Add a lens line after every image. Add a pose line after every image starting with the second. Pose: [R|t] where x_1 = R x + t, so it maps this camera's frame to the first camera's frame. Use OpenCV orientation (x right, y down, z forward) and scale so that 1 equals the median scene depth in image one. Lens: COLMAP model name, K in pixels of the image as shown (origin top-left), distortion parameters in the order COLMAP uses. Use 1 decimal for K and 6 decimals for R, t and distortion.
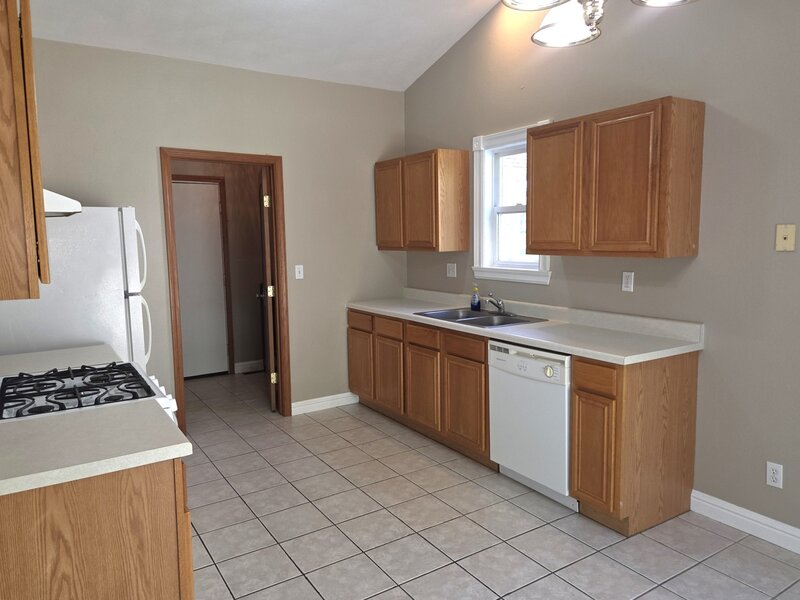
lens RADIAL K [[561.1, 0, 398.9], [0, 561.1, 299.2], [0, 0, 1]] dist [0.009079, -0.001968]
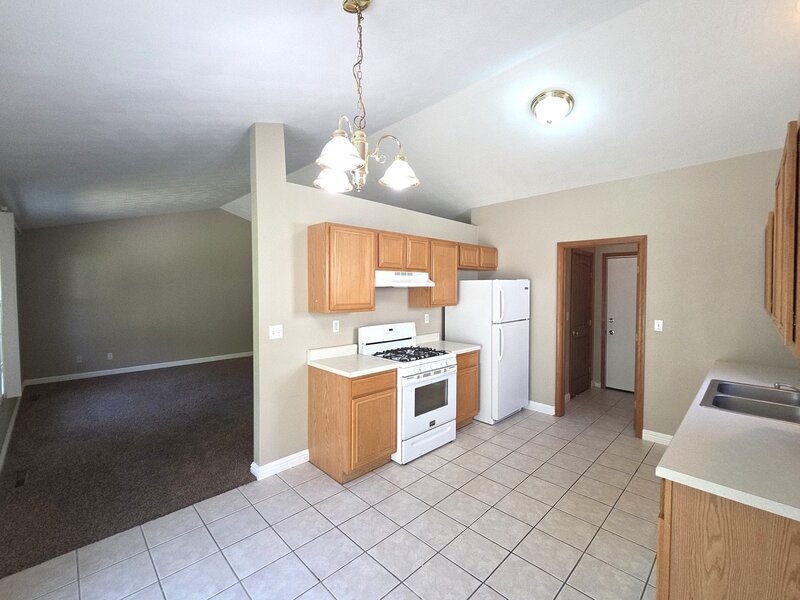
lens RADIAL K [[348.3, 0, 401.0], [0, 348.3, 294.7], [0, 0, 1]] dist [0.004102, 0.000059]
pose [[0.212772, 0.035948, -0.976440, 0.674968], [-0.115568, 0.993234, 0.011383, -0.088393], [0.970243, 0.110423, 0.215487, 0.422111]]
